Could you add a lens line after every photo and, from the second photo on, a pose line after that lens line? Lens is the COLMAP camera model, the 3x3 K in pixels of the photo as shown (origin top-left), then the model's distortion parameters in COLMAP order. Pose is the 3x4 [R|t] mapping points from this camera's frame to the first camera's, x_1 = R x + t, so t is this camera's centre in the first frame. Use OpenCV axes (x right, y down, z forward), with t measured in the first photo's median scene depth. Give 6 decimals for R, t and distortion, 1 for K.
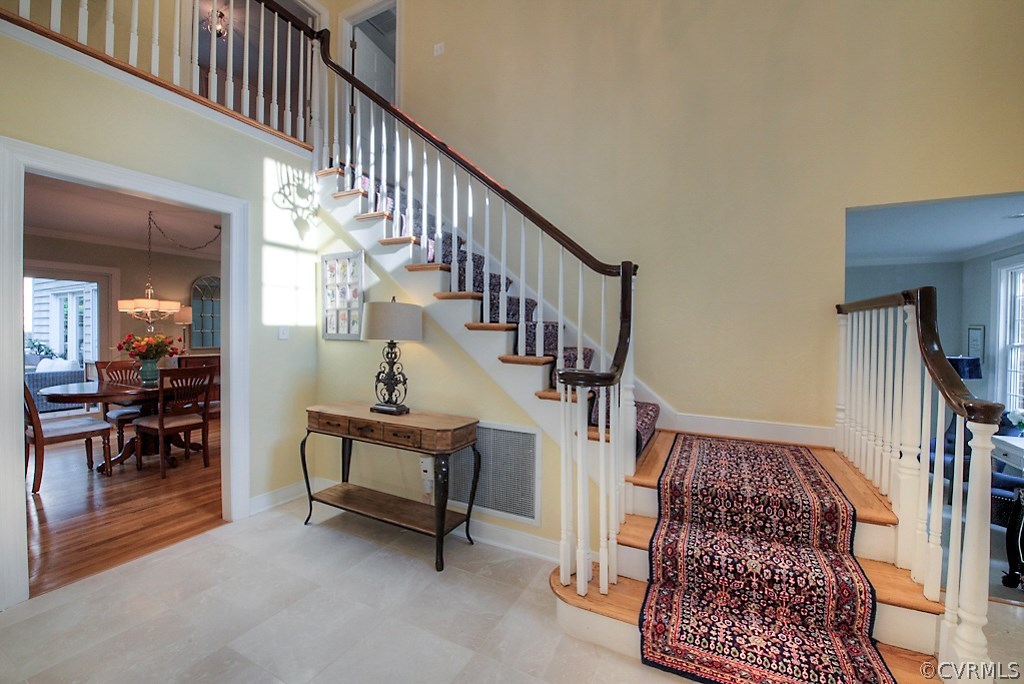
lens RADIAL K [[407.8, 0, 513.9], [0, 407.8, 339.8], [0, 0, 1]] dist [-0.022409, -0.000043]
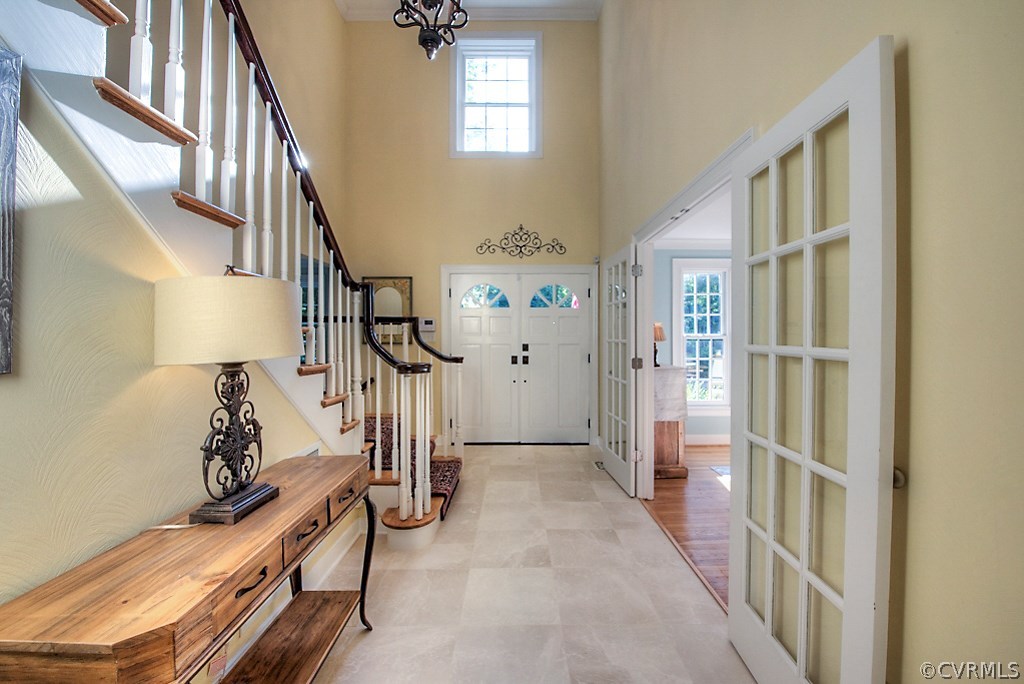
lens RADIAL K [[422.0, 0, 517.2], [0, 422.0, 337.9], [0, 0, 1]] dist [-0.008241, -0.006652]
pose [[-0.462734, -0.014830, 0.886373, -0.897862], [0.011020, 0.999687, 0.022480, -0.030117], [-0.886429, 0.020170, -0.462426, 0.943279]]
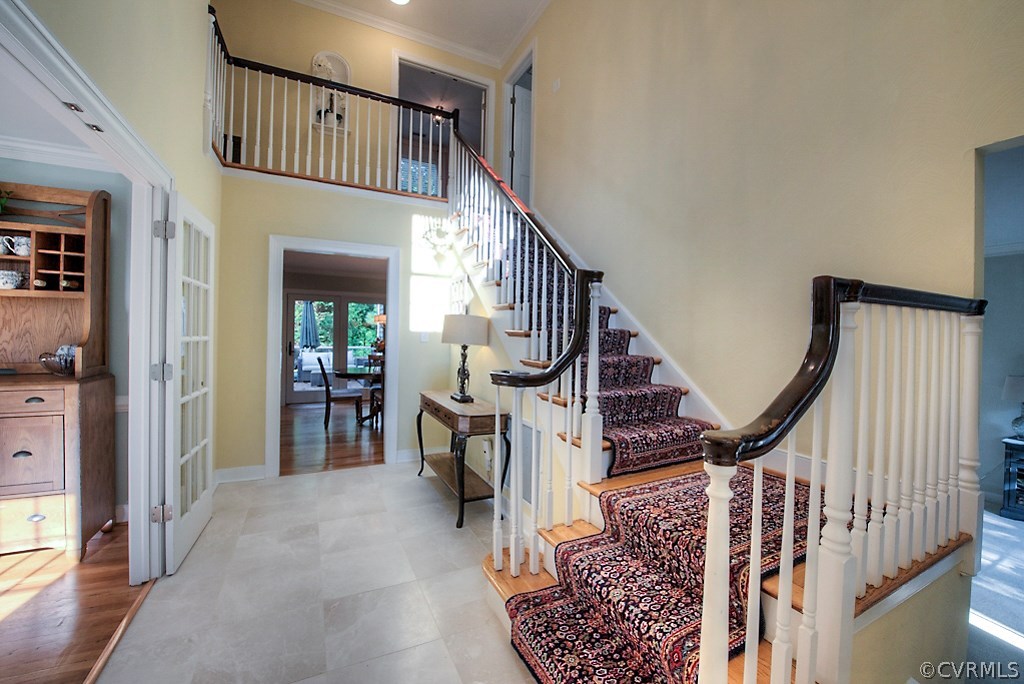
lens RADIAL K [[407.8, 0, 513.9], [0, 407.8, 339.8], [0, 0, 1]] dist [-0.022409, -0.000043]
pose [[0.803304, 0.012563, -0.595436, 0.591633], [-0.023853, 0.999654, -0.011088, -0.001039], [0.595091, 0.023110, 0.803326, 0.068212]]
